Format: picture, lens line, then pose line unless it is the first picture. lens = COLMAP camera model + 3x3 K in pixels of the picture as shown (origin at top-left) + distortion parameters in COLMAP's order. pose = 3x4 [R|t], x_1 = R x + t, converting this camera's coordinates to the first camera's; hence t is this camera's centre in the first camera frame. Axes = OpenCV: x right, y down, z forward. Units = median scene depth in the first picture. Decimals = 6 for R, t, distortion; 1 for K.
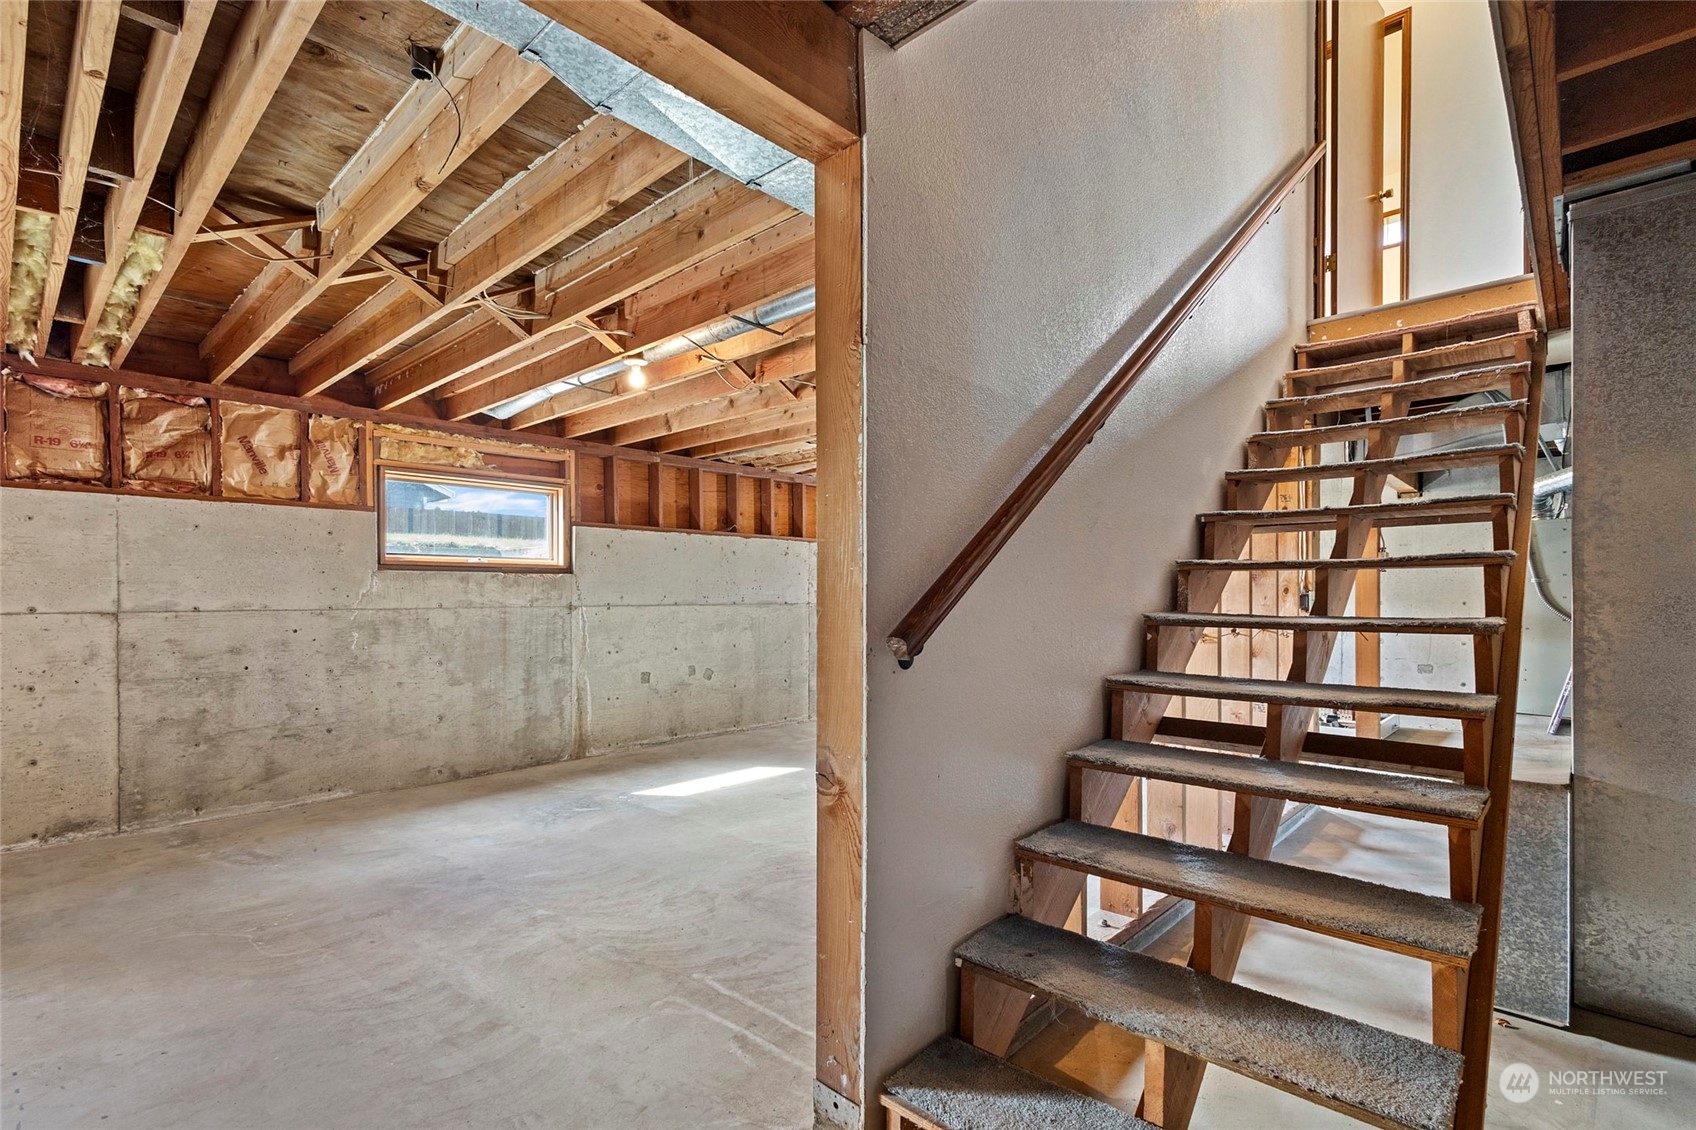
lens RADIAL K [[785.6, 0, 840.7], [0, 785.6, 595.9], [0, 0, 1]] dist [0.011625, -0.000928]
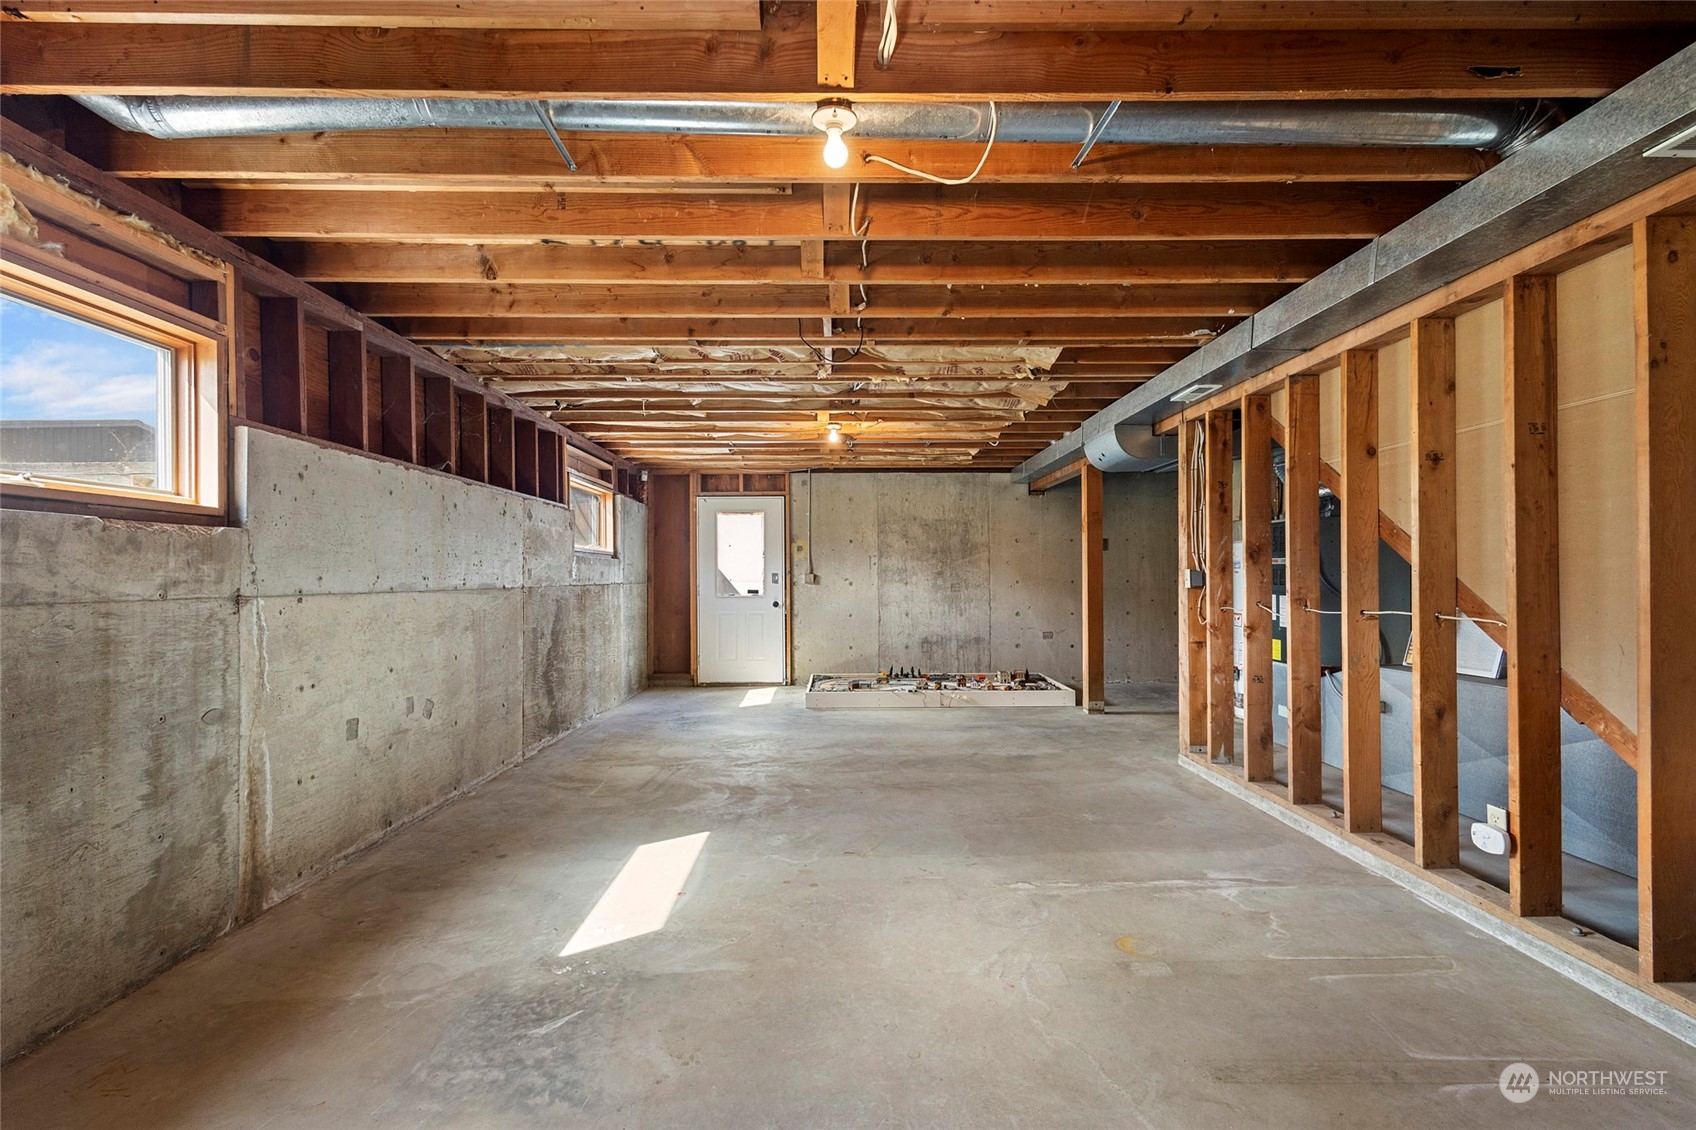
lens RADIAL K [[785.6, 0, 846.5], [0, 785.6, 573.2], [0, 0, 1]] dist [0.011625, -0.000928]
pose [[0.722867, 0.002780, 0.690982, -0.408337], [0.001933, 0.999980, -0.006045, 0.002601], [-0.690985, 0.005705, 0.722847, 0.414349]]
